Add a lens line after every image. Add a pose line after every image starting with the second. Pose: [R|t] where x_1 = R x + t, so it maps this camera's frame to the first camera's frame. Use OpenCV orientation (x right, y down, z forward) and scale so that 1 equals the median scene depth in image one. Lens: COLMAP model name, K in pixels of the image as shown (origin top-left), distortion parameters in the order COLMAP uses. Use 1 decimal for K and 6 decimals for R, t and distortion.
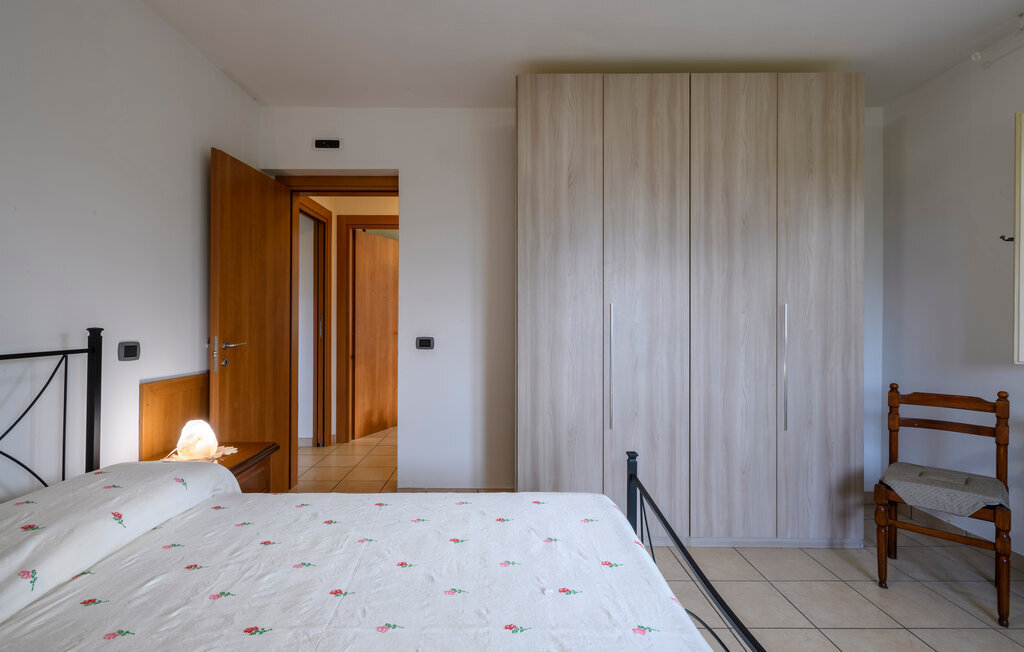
lens RADIAL K [[483.0, 0, 500.8], [0, 483.0, 320.4], [0, 0, 1]] dist [0.003293, 0.000183]
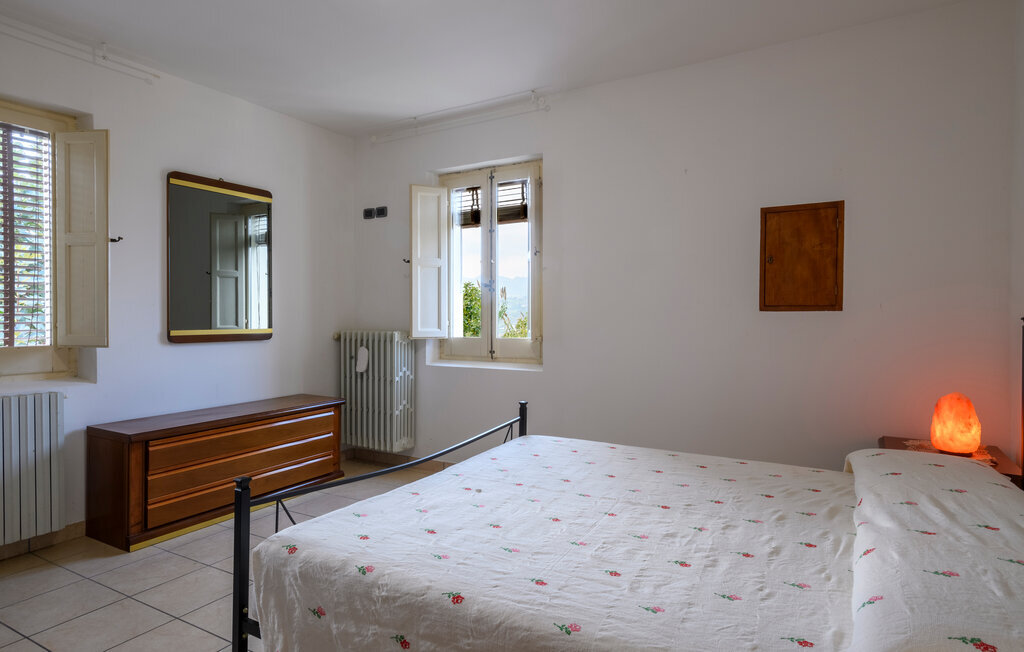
lens RADIAL K [[585.8, 0, 512.0], [0, 585.8, 326.0], [0, 0, 1]] dist [-0.000082, -0.000096]
pose [[-0.858338, -0.012295, 0.512937, -0.762664], [-0.000561, 0.999735, 0.023024, 0.009119], [-0.513084, 0.019475, -0.858117, 2.076331]]
